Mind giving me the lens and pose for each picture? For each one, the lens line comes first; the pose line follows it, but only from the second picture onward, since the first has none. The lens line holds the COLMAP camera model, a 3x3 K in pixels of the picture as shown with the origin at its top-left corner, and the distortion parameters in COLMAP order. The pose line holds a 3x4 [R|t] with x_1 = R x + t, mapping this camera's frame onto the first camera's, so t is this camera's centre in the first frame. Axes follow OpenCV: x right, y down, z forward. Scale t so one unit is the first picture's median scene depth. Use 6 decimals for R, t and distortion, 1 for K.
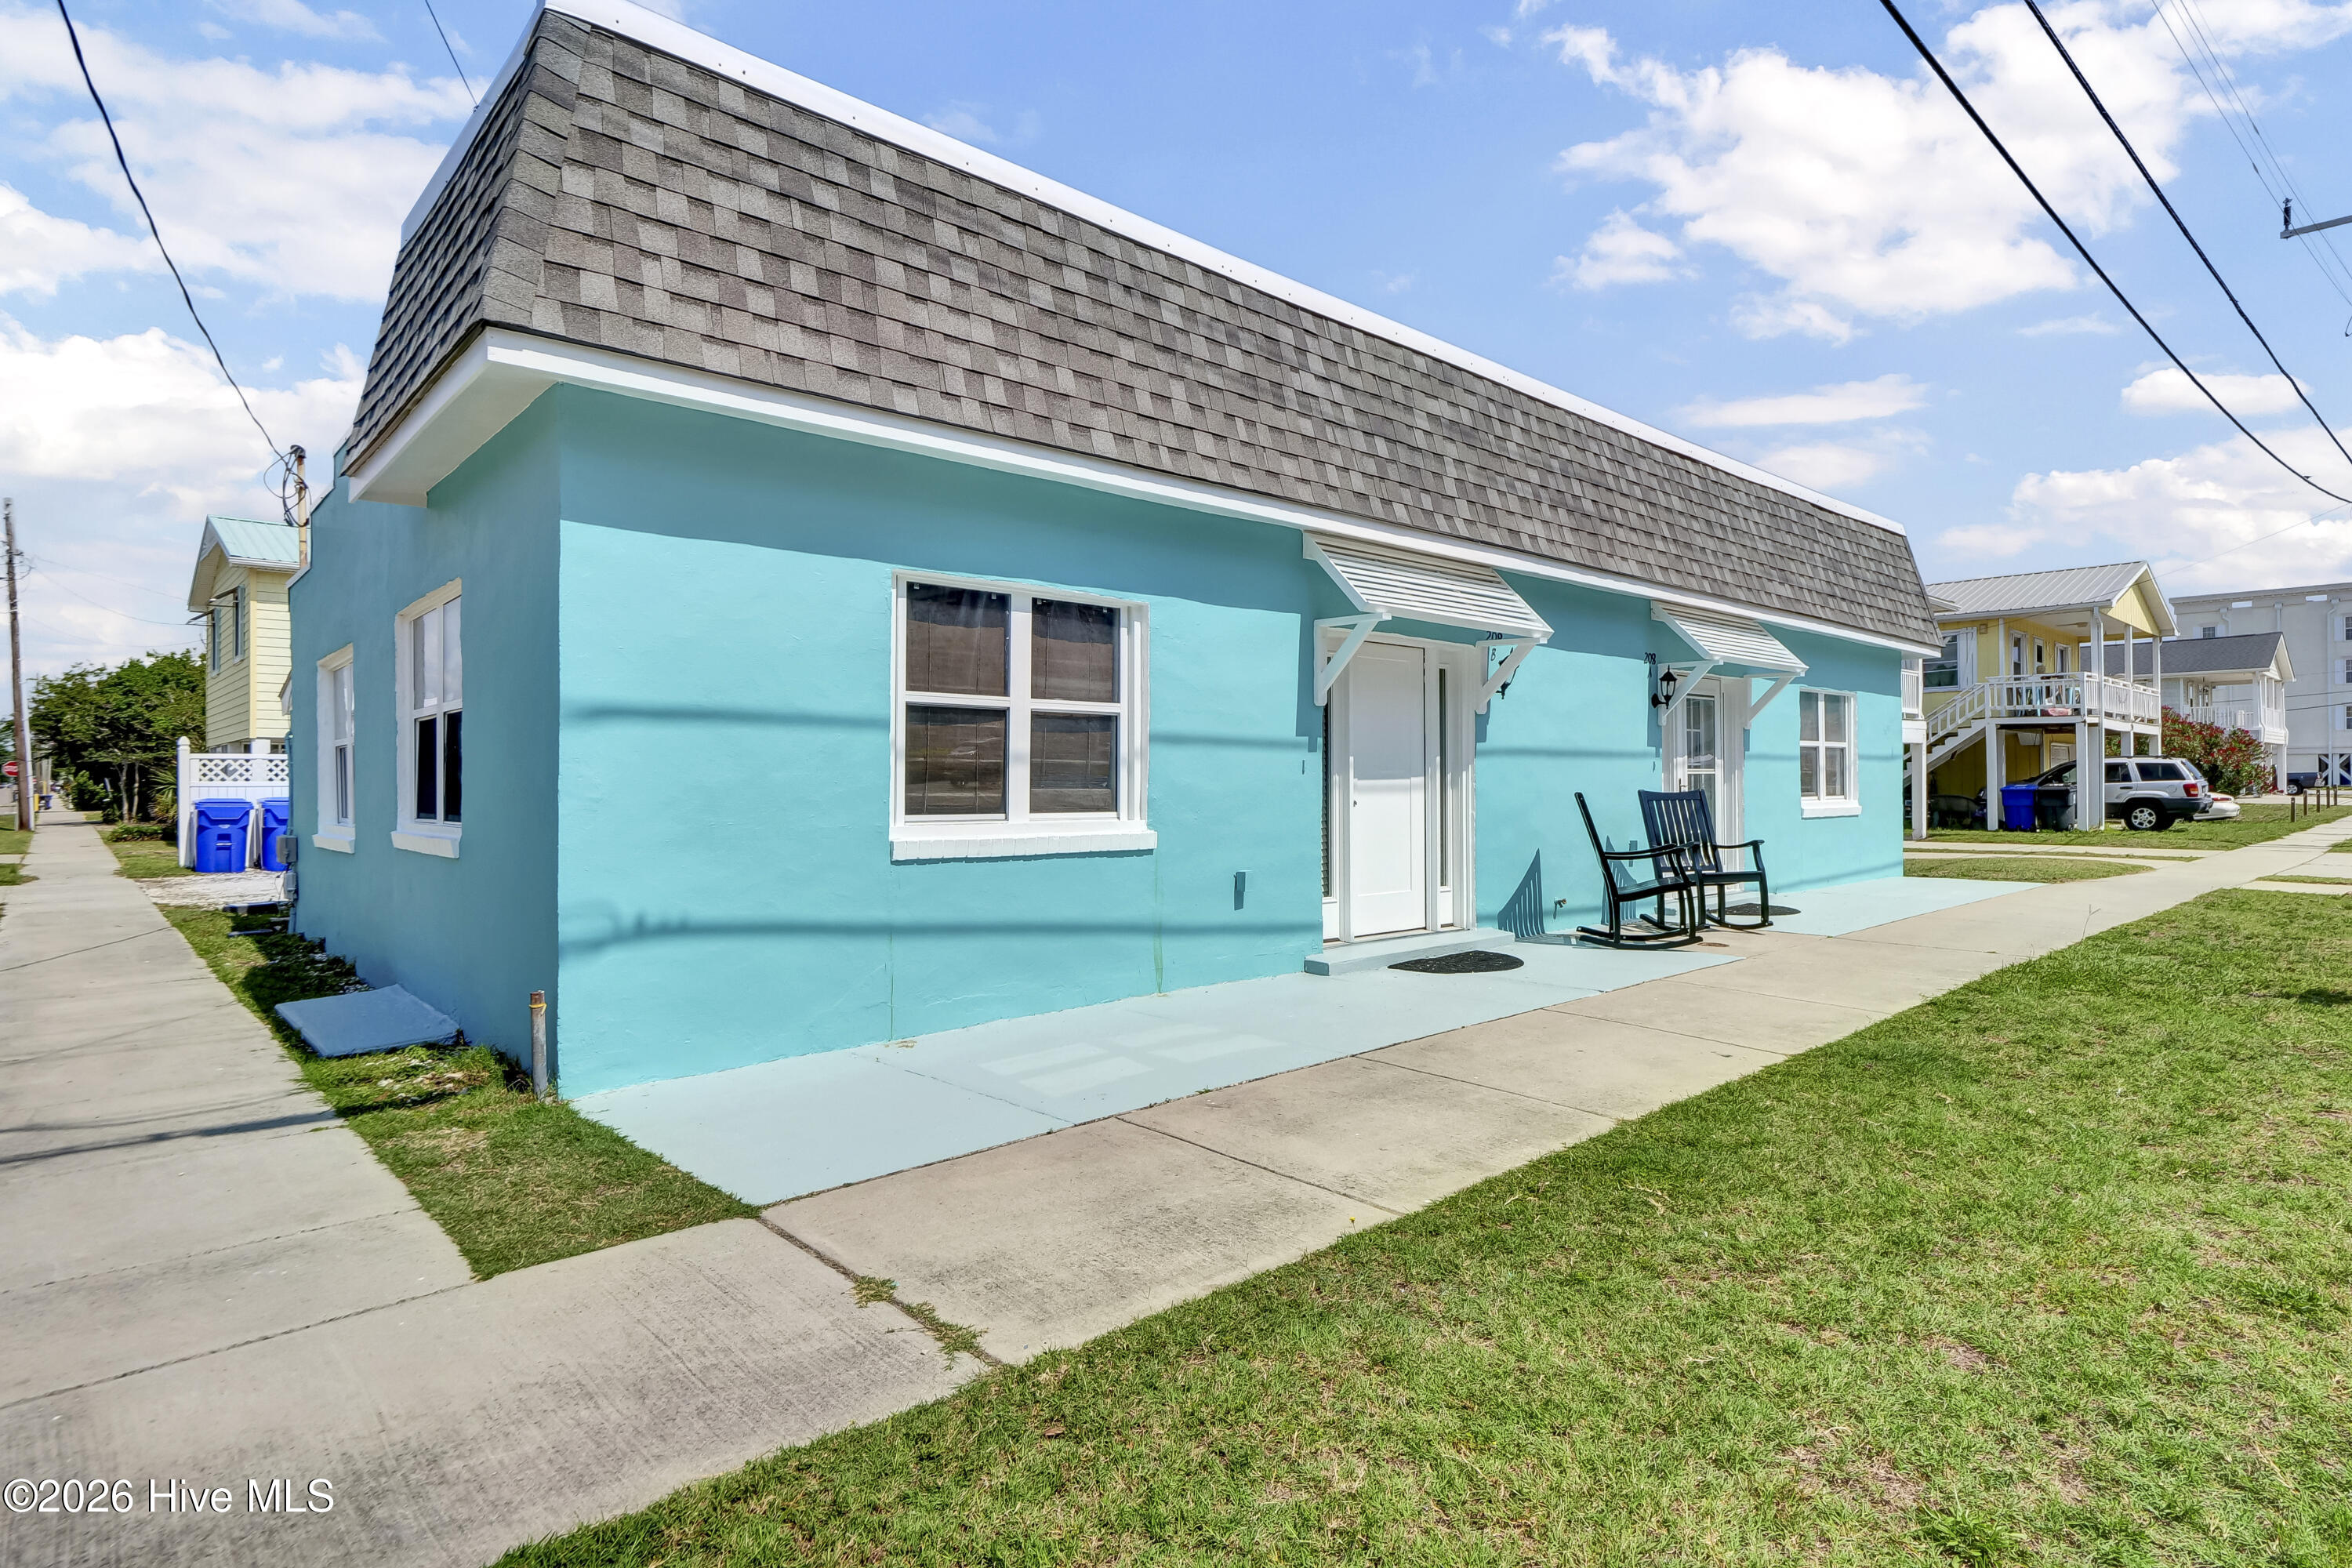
lens RADIAL K [[1249.3, 0, 1176.0], [0, 1249.3, 784.0], [0, 0, 1]] dist [-0.003029, -0.000757]
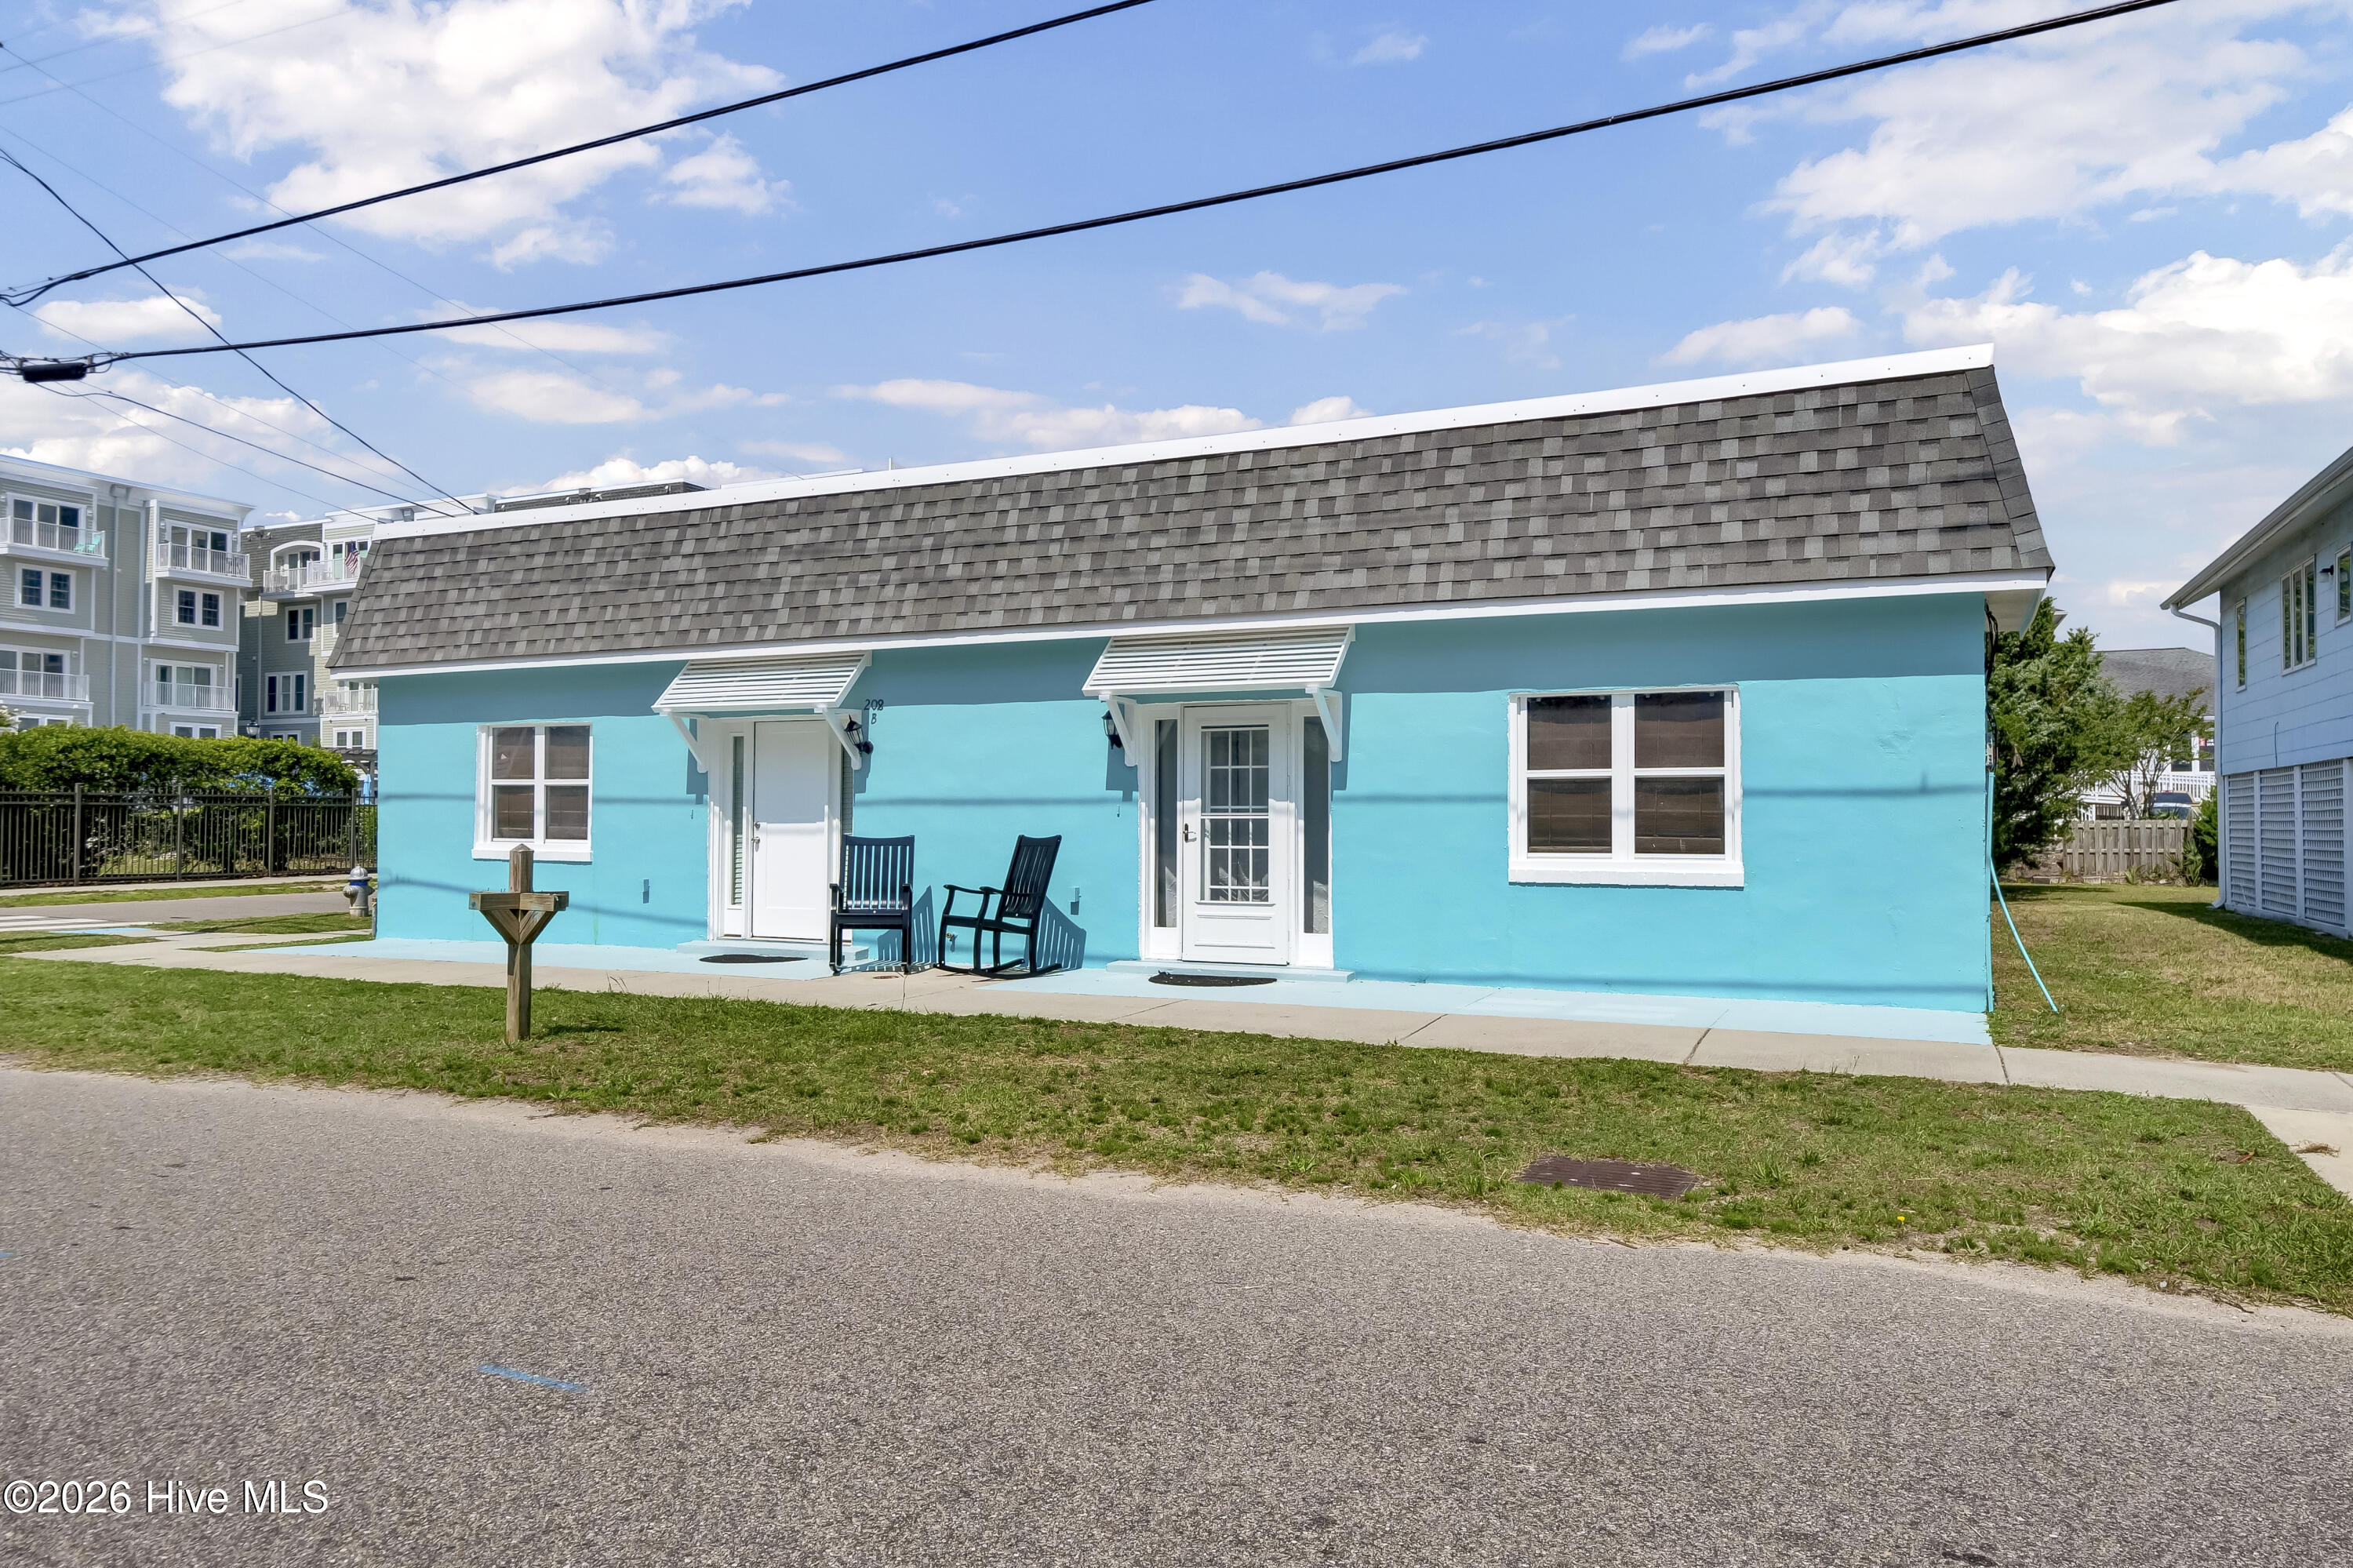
lens RADIAL K [[1506.2, 0, 1176.5], [0, 1506.2, 784.0], [0, 0, 1]] dist [0.002890, 0.004893]
pose [[0.377846, -0.012954, -0.925778, 2.427729], [-0.002168, 0.999887, -0.014875, -0.029767], [0.925866, 0.007627, 0.377775, 1.039387]]
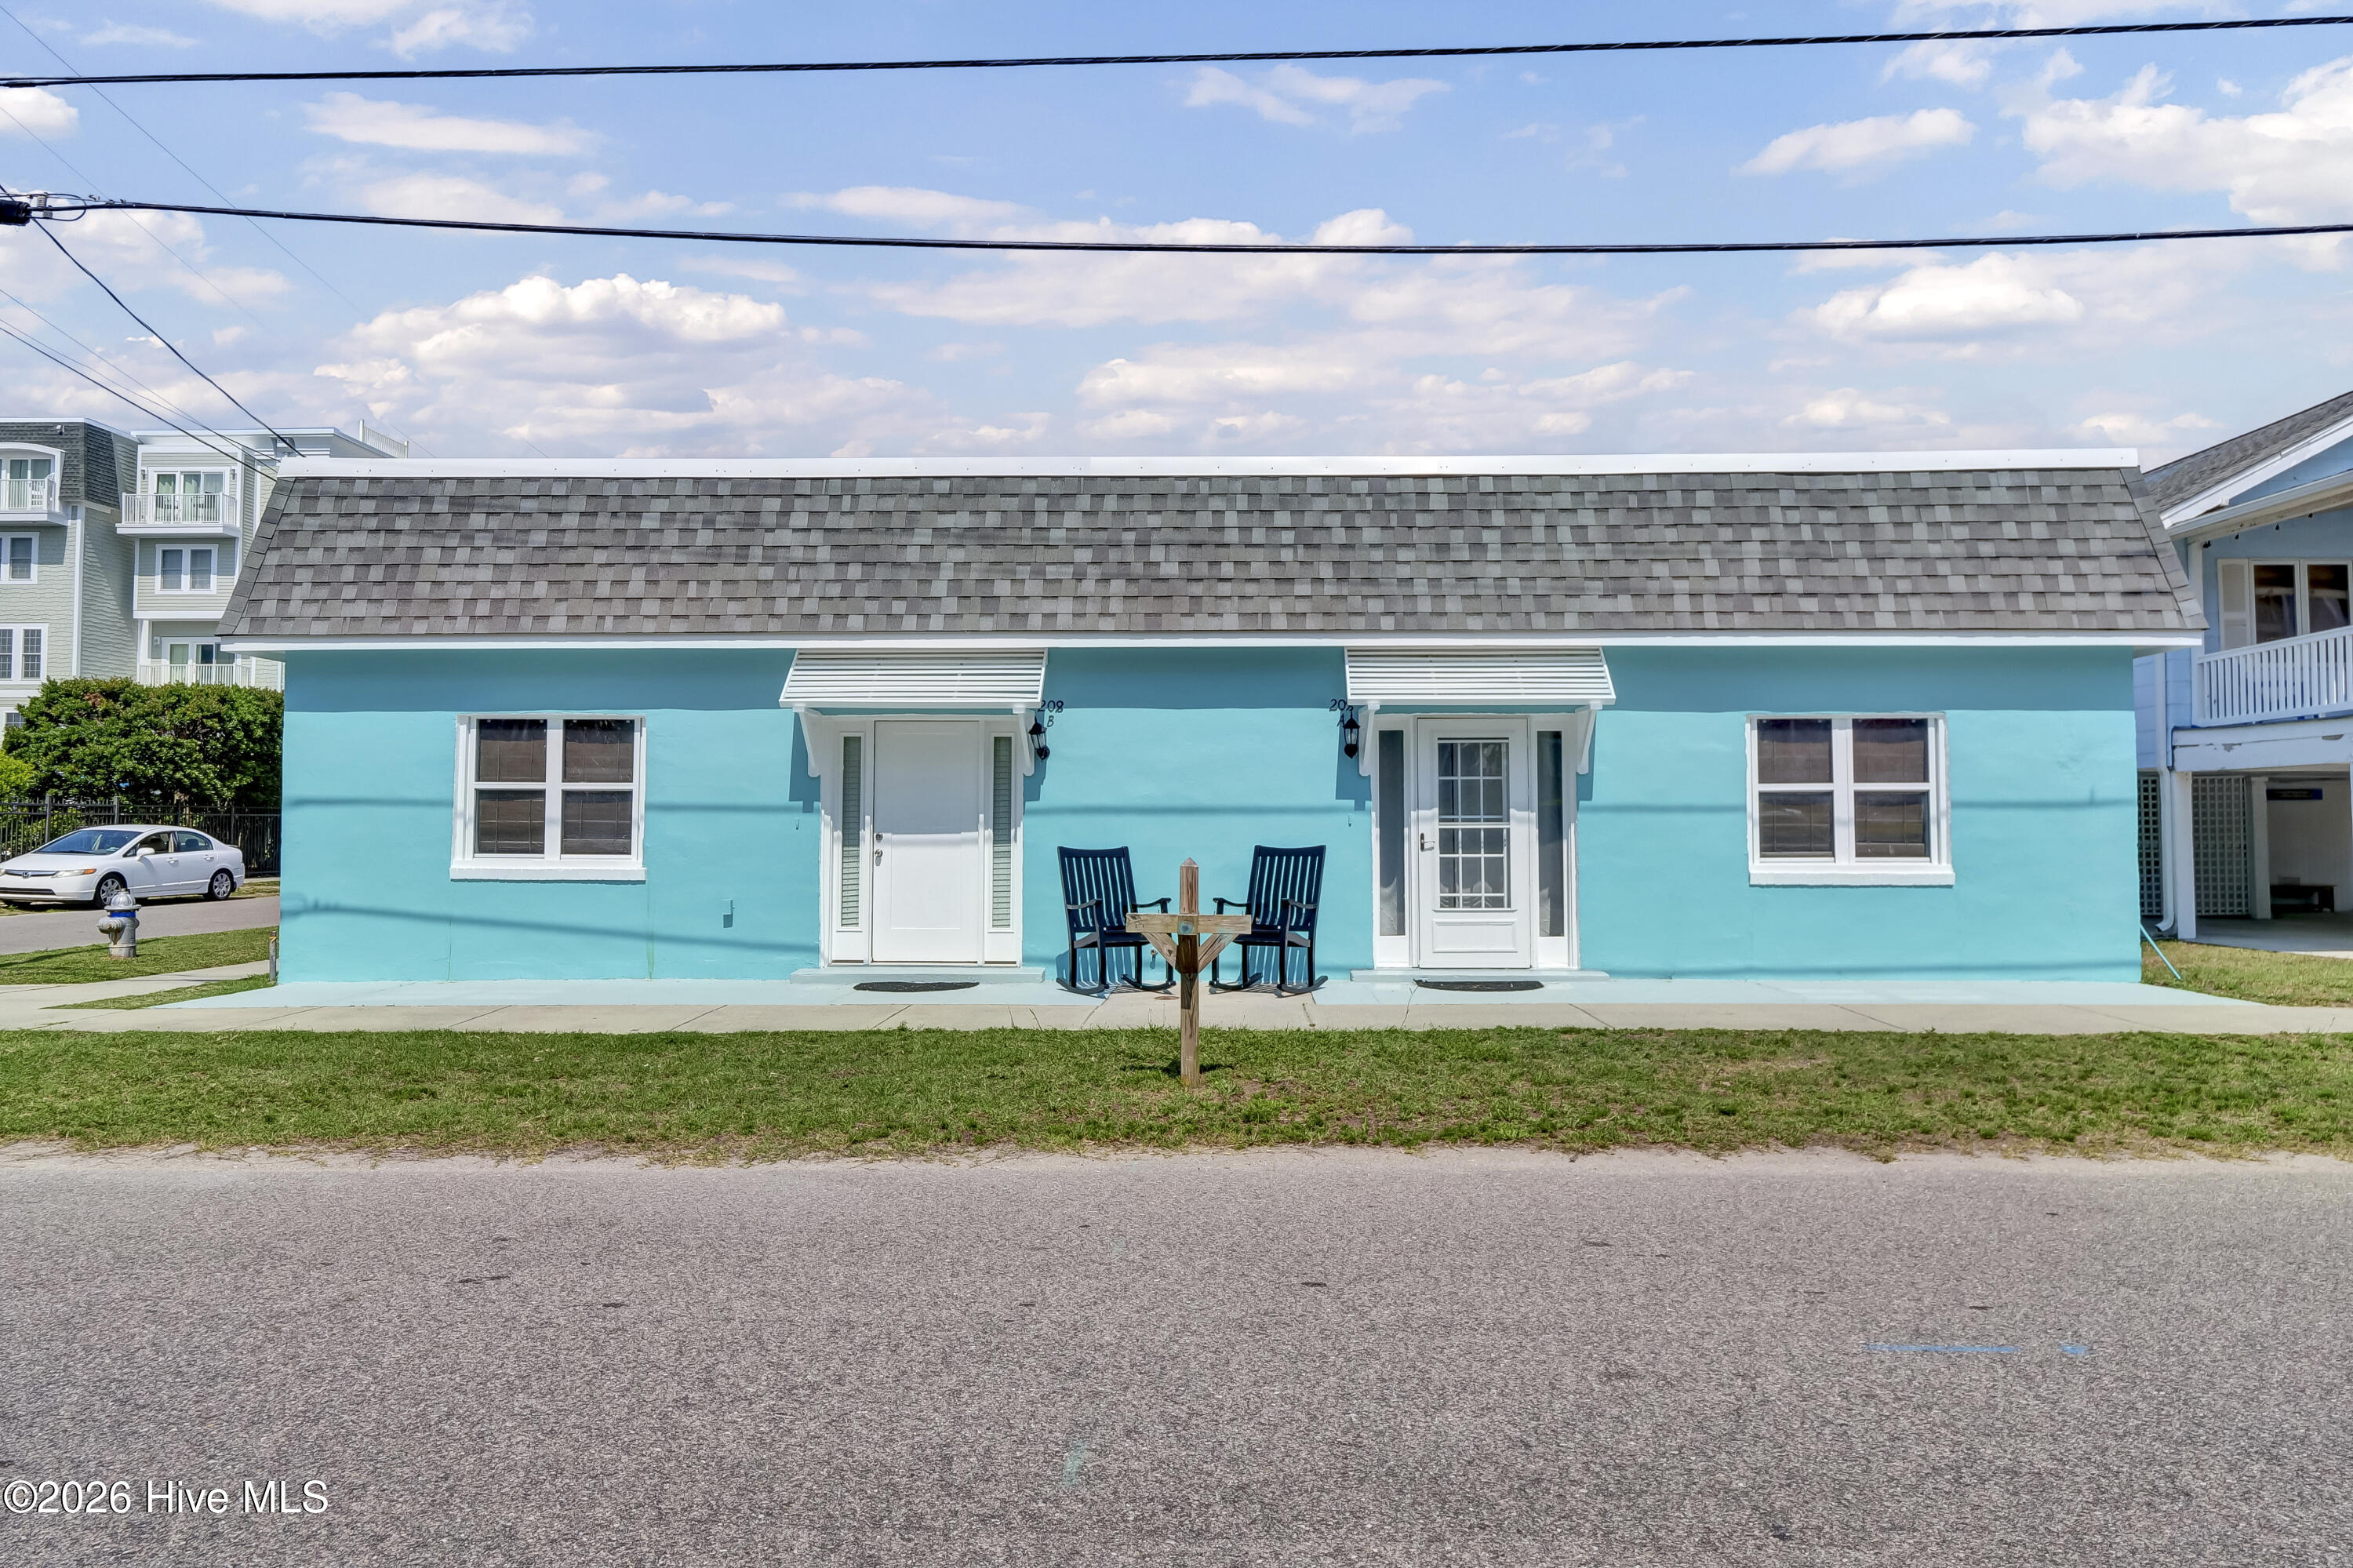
lens RADIAL K [[1506.2, 0, 1176.5], [0, 1506.2, 784.0], [0, 0, 1]] dist [0.002890, 0.004893]
pose [[0.708498, -0.018739, -0.705464, 1.829742], [-0.003544, 0.999540, -0.030110, -0.011804], [0.705704, 0.023833, 0.708105, 0.191361]]
